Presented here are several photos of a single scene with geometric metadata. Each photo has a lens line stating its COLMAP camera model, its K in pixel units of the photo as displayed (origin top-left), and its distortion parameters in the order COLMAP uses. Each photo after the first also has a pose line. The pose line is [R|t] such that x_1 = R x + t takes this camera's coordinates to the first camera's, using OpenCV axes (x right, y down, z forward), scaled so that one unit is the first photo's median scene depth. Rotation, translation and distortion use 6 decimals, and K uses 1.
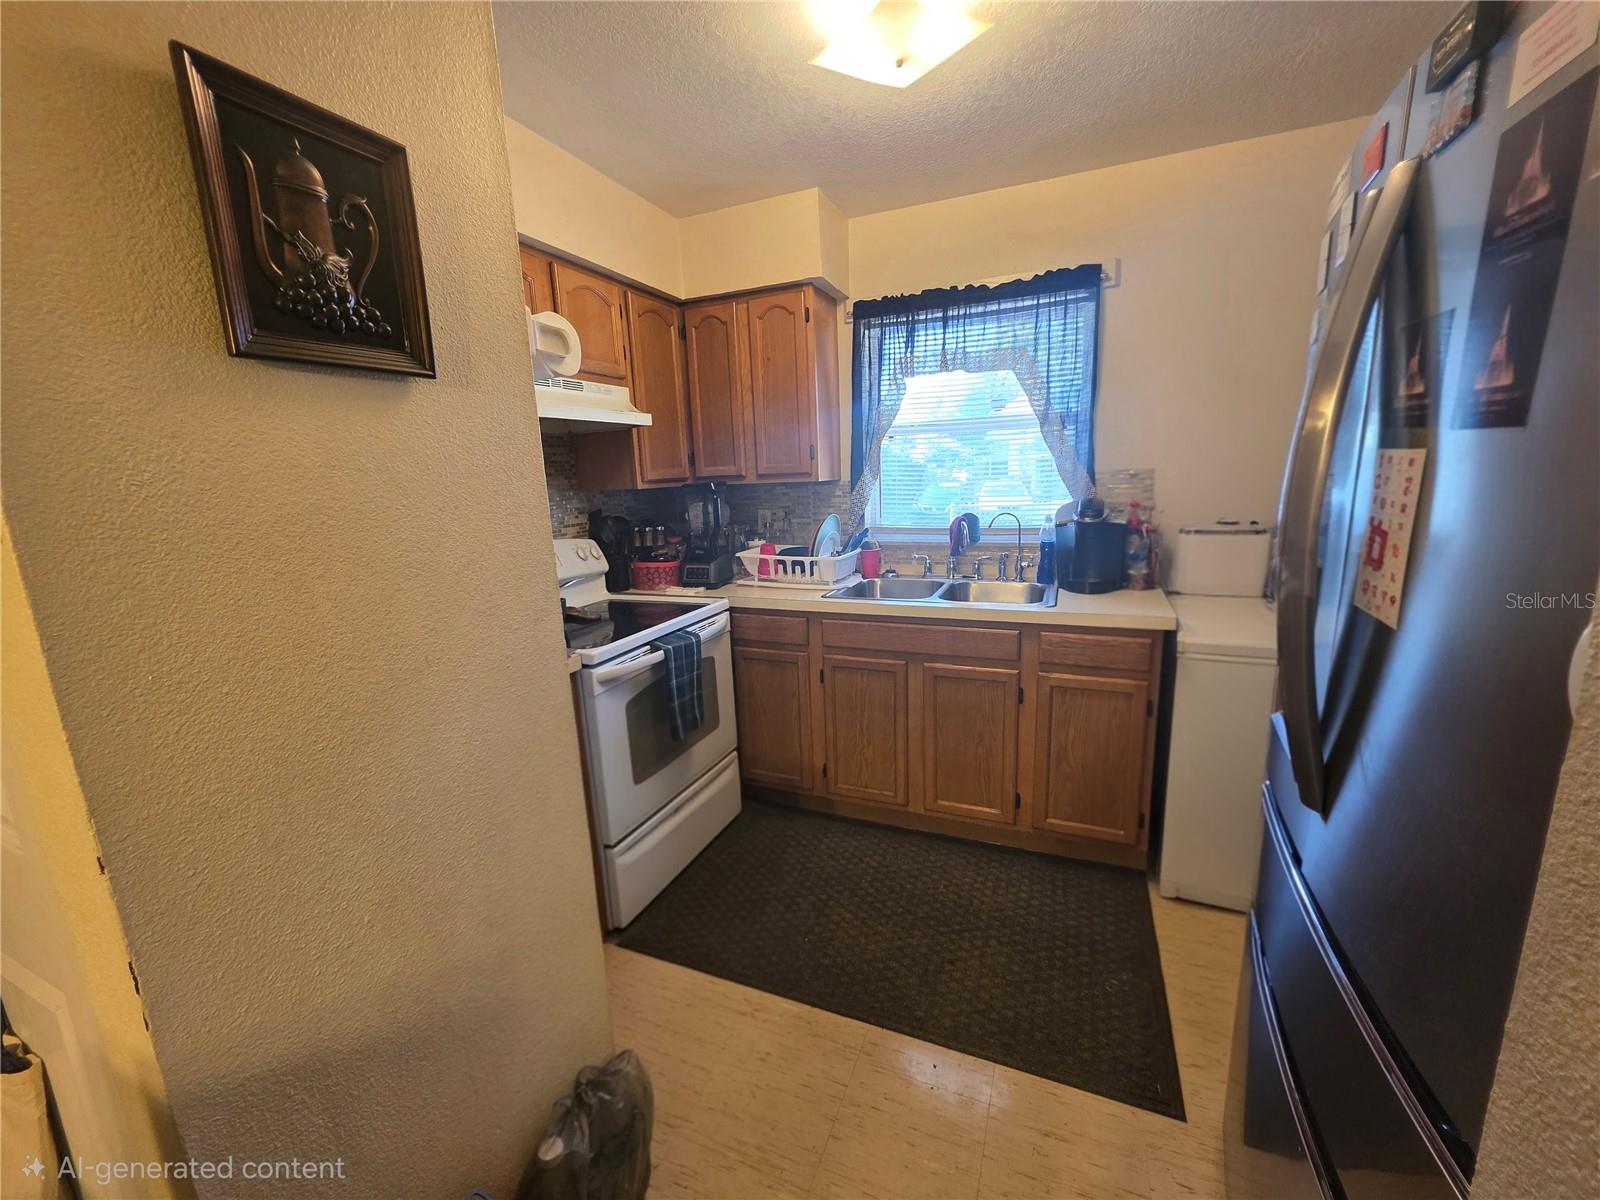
lens RADIAL K [[642.0, 0, 796.9], [0, 642.0, 599.3], [0, 0, 1]] dist [-0.000874, -0.000026]
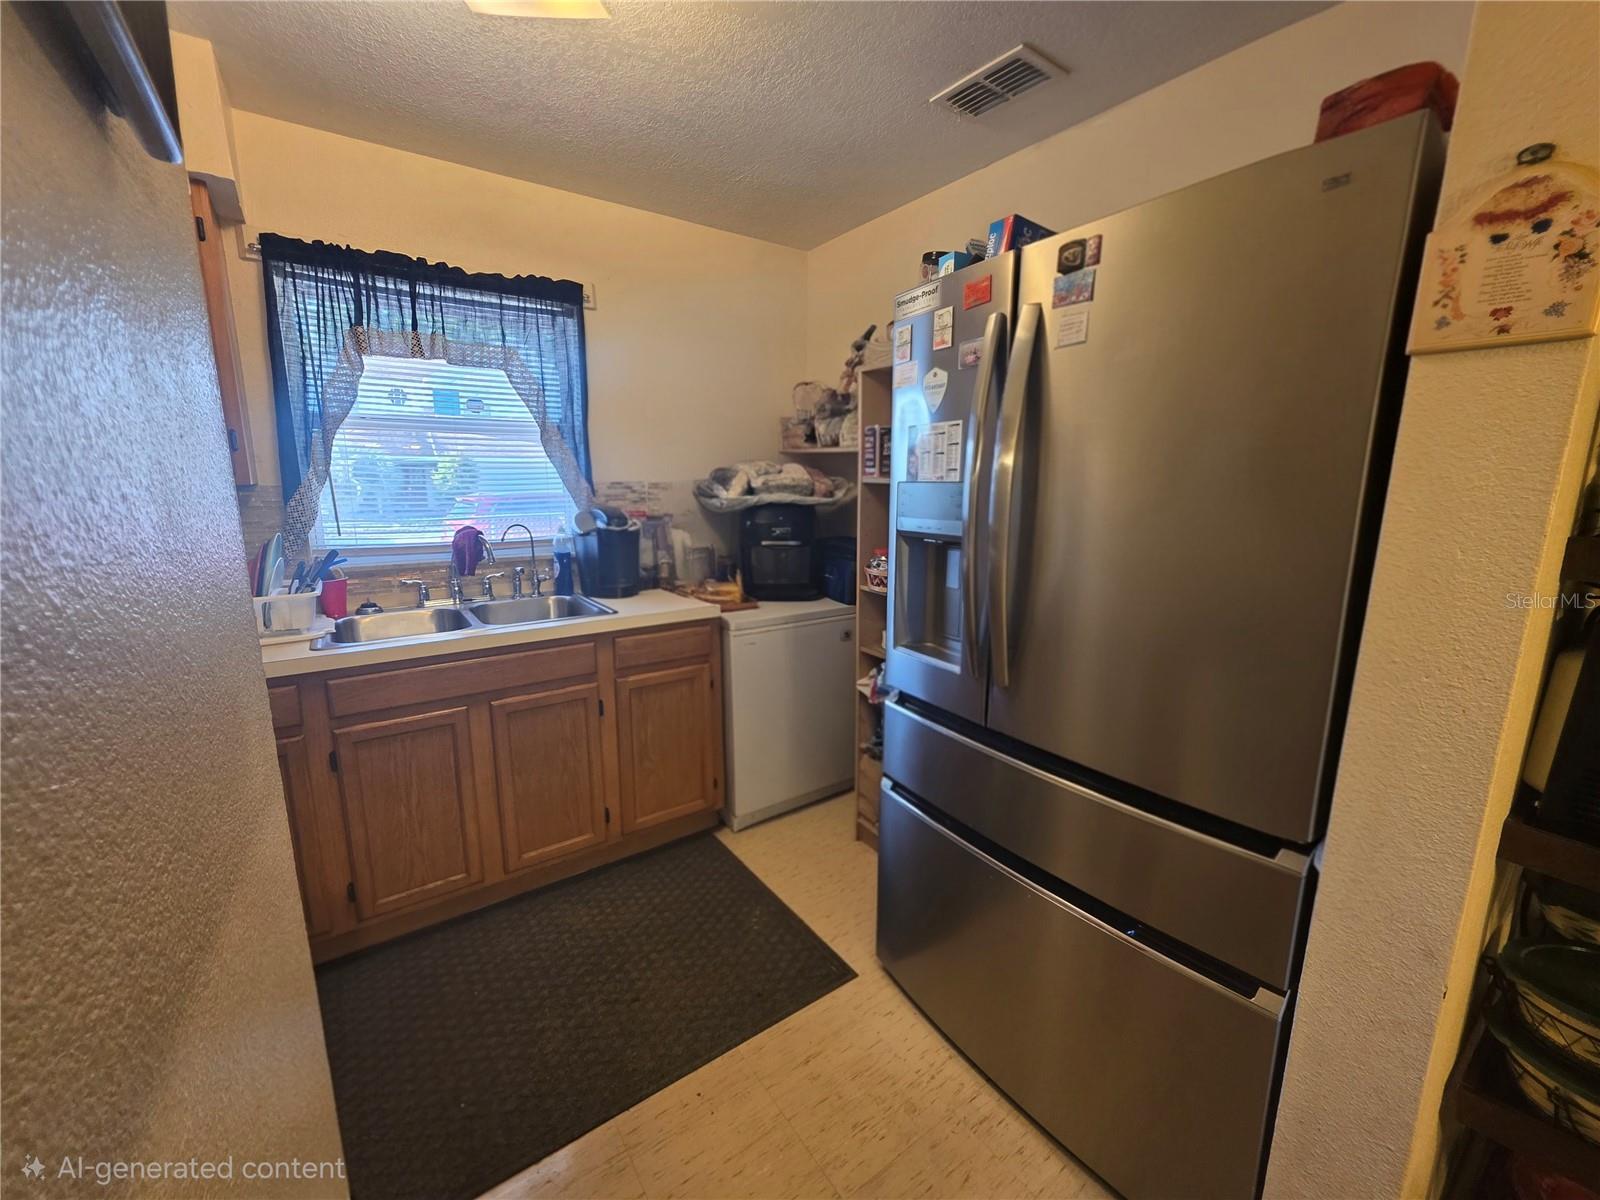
lens RADIAL K [[642.0, 0, 792.7], [0, 642.0, 599.3], [0, 0, 1]] dist [-0.000874, -0.000026]
pose [[0.522714, -0.118787, 0.844191, -0.277594], [0.147274, 0.987939, 0.047823, -0.015438], [-0.839690, 0.099330, 0.533904, 0.195403]]
